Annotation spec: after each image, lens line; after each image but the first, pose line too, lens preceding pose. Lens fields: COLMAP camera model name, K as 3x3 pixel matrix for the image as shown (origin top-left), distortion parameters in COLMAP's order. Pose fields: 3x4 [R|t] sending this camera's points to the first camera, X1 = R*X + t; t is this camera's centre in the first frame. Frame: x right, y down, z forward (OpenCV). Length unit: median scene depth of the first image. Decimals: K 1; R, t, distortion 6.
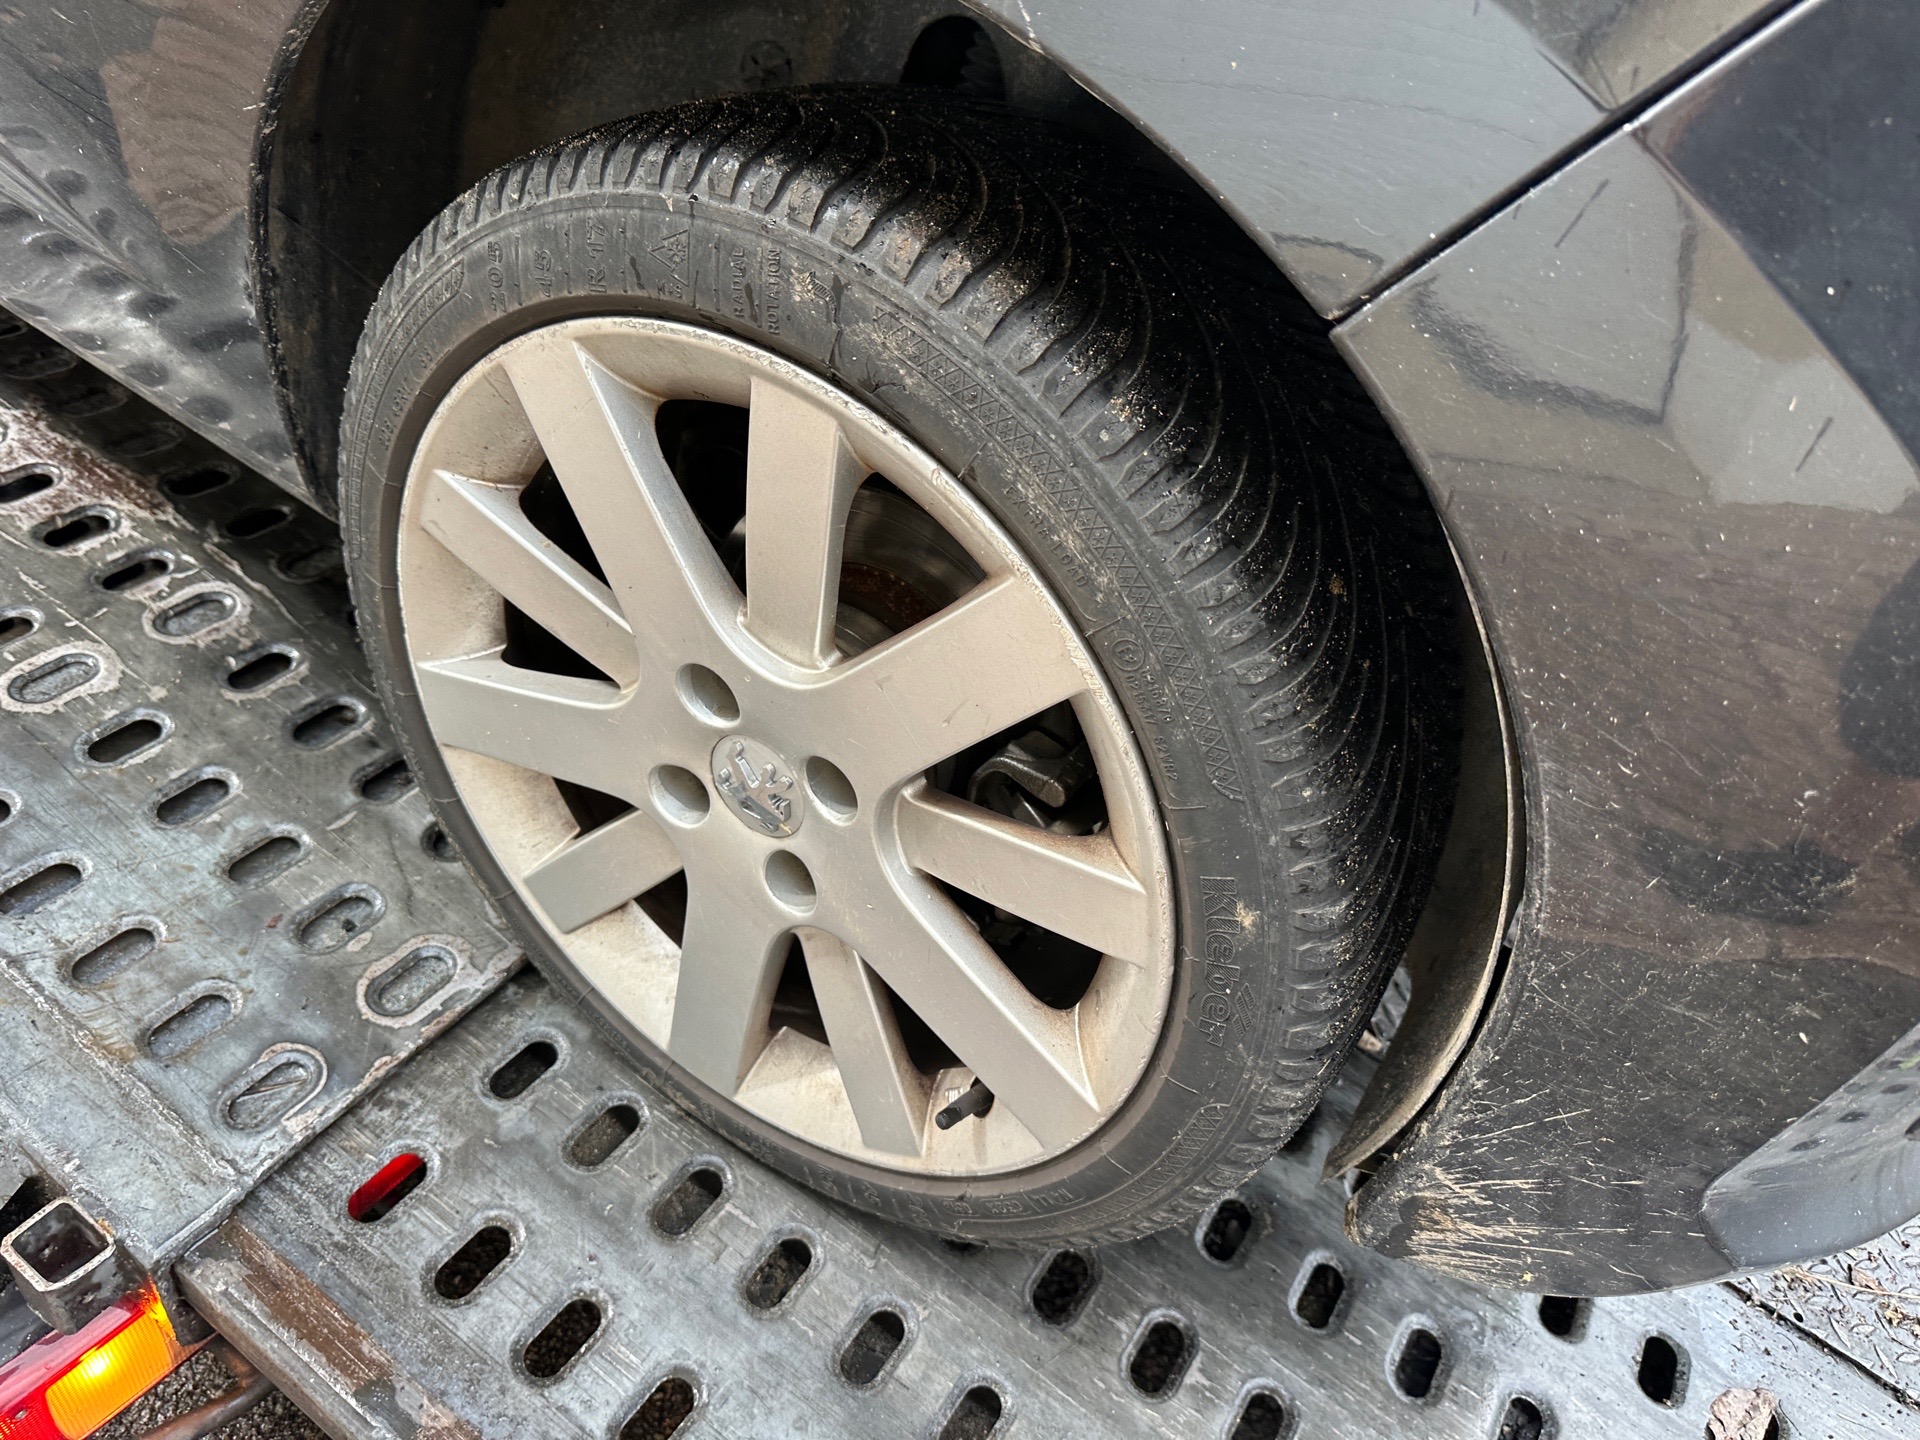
lens RADIAL K [[1342.2, 0, 949.2], [0, 1342.2, 737.4], [0, 0, 1]] dist [0.048545, -0.051015]
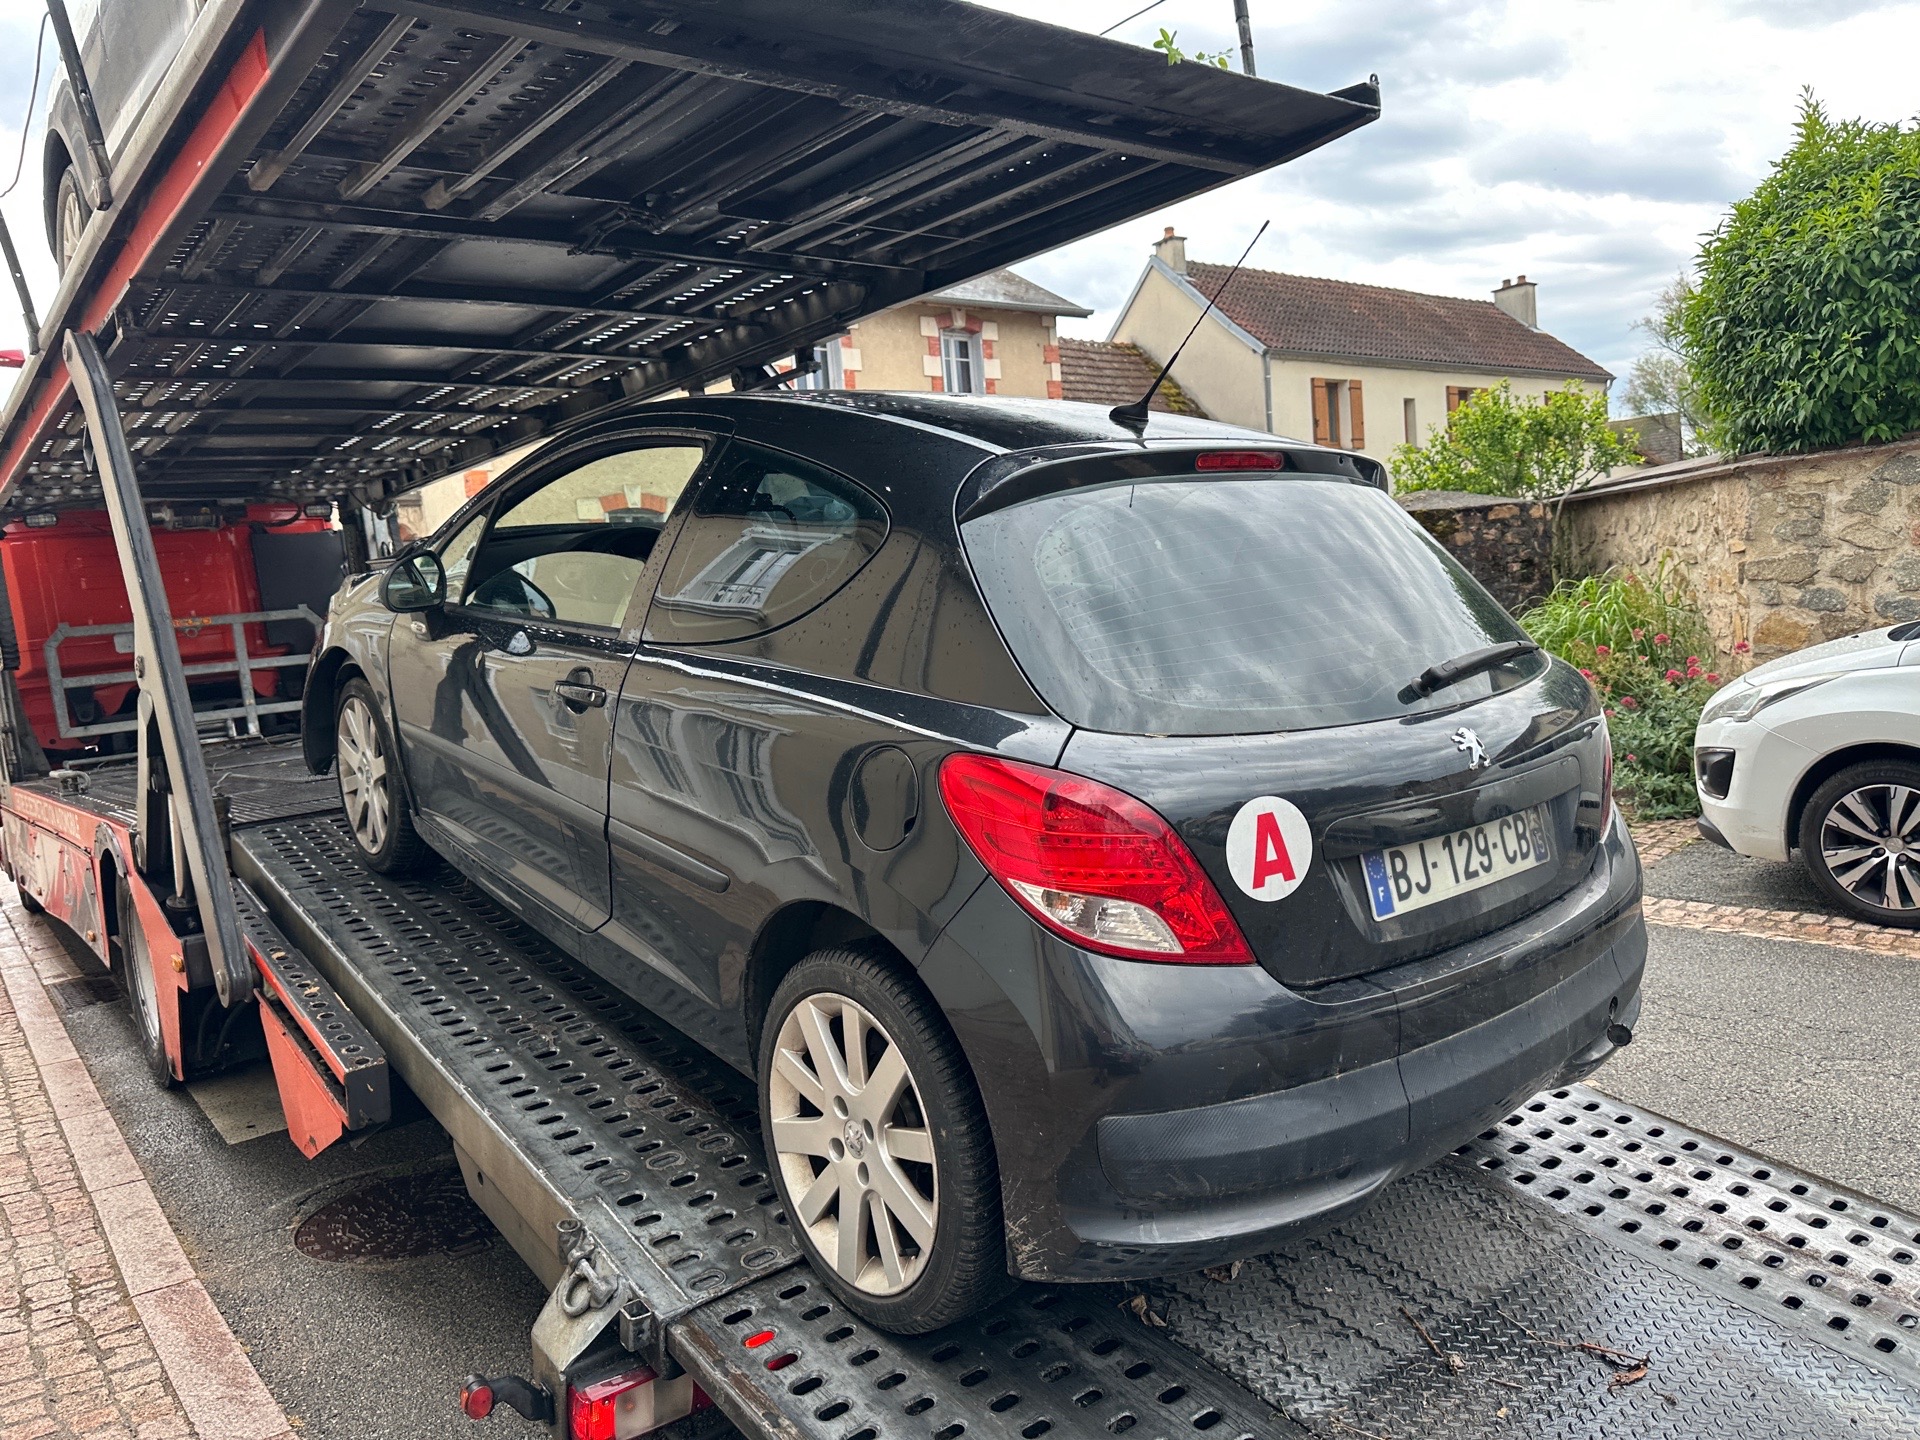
lens RADIAL K [[1342.2, 0, 965.4], [0, 1342.2, 728.4], [0, 0, 1]] dist [0.048545, -0.051015]
pose [[0.934492, -0.145943, -0.324693, 1.289695], [-0.063003, 0.829896, -0.554349, 0.991190], [0.350365, 0.538492, 0.766336, -1.888833]]
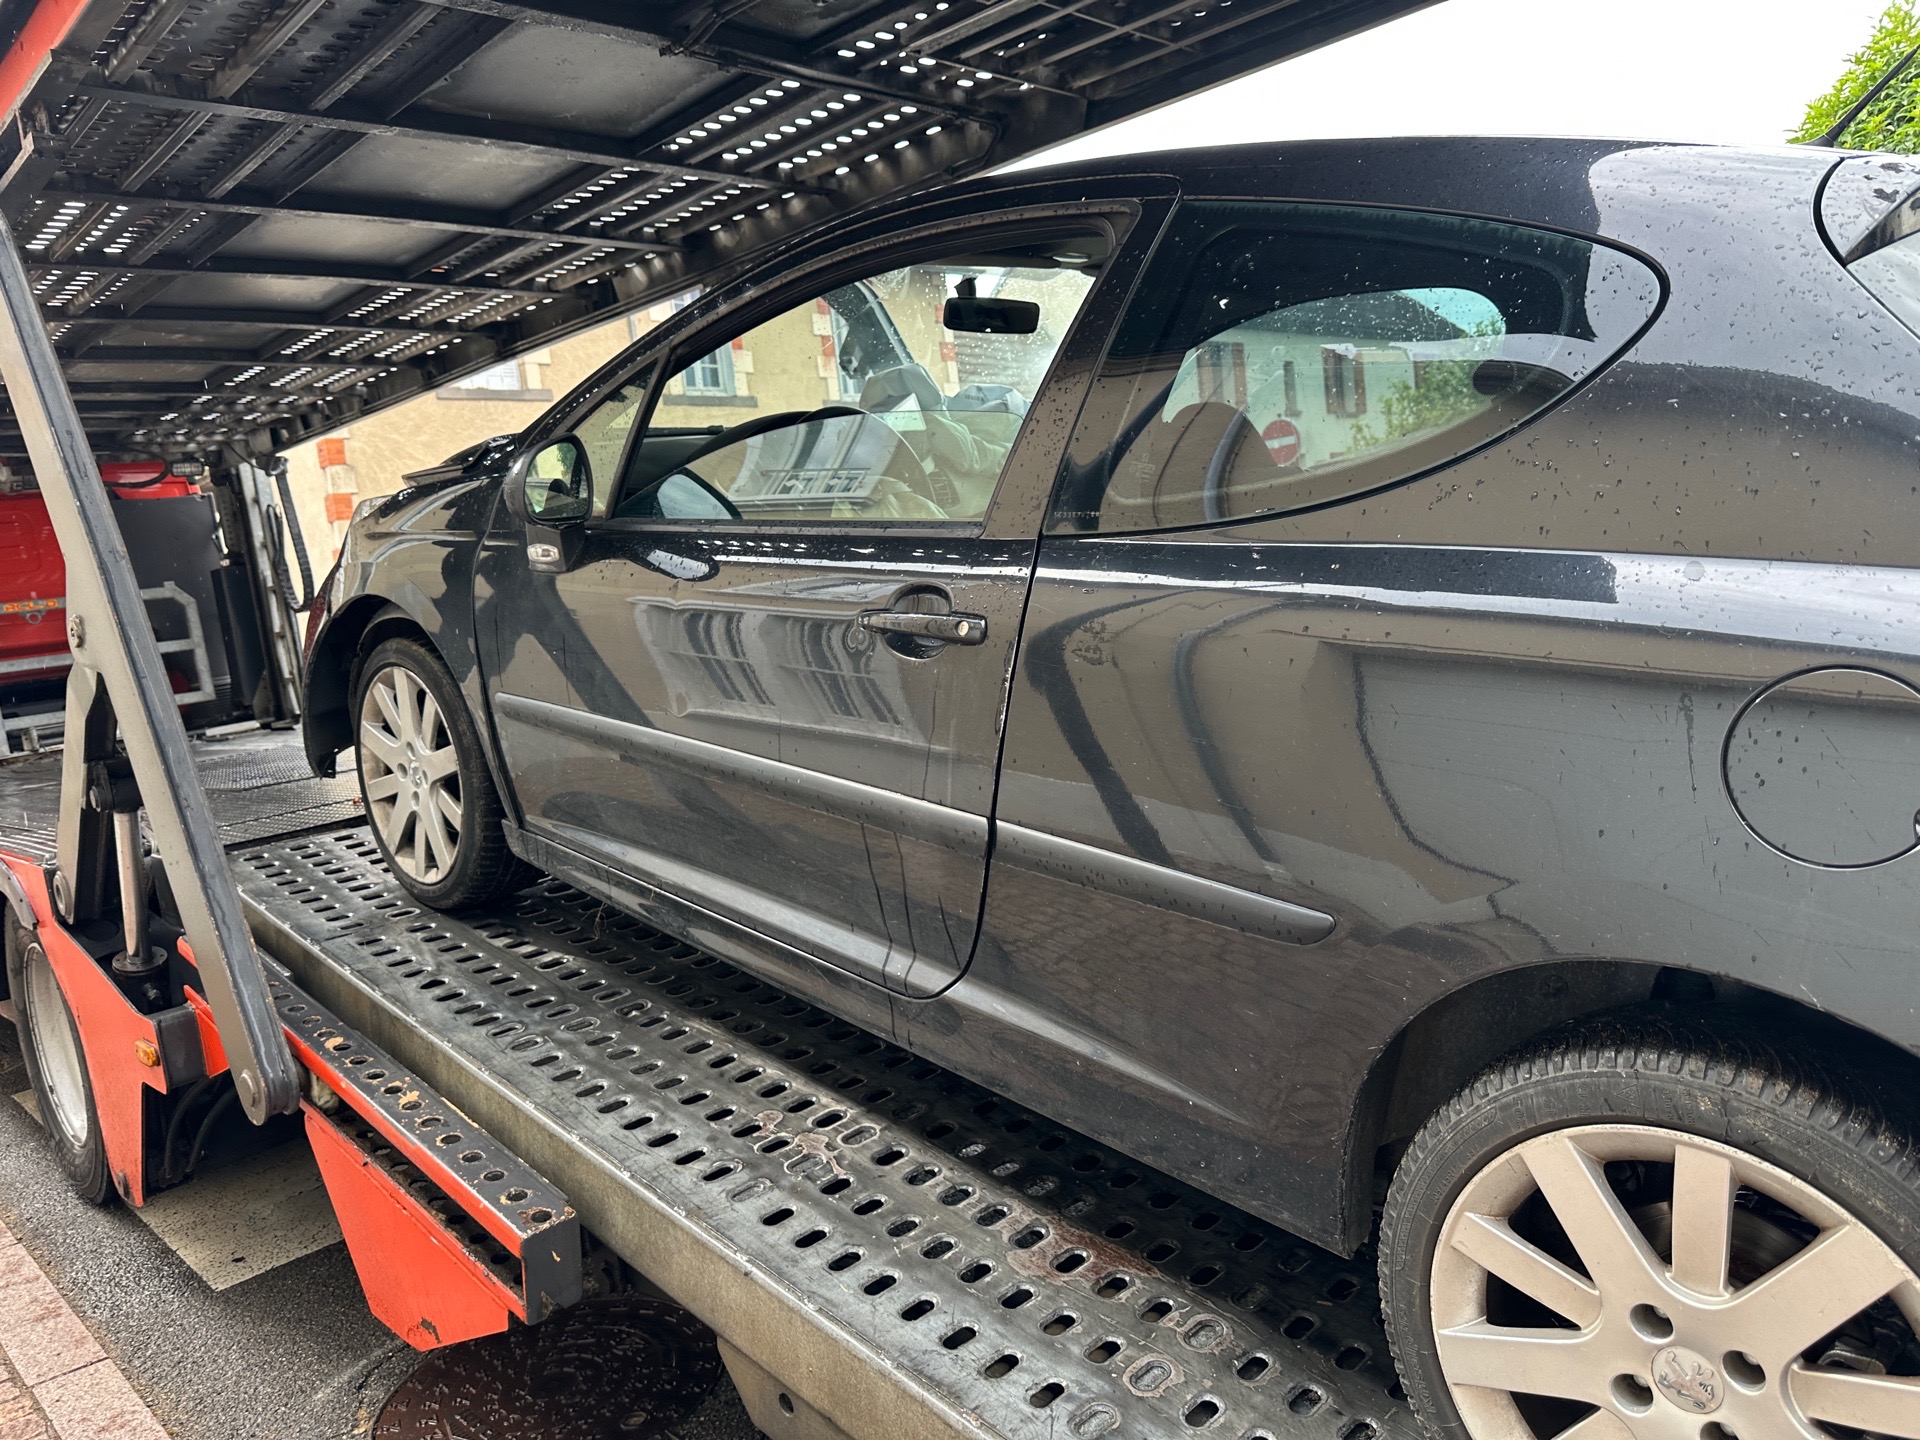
lens RADIAL K [[1342.2, 0, 960.5], [0, 1342.2, 722.6], [0, 0, 1]] dist [0.048545, -0.051015]
pose [[0.957872, -0.178948, -0.224631, -0.509871], [0.028409, 0.837355, -0.545920, 0.262023], [0.285788, 0.516540, 0.807163, -1.170004]]
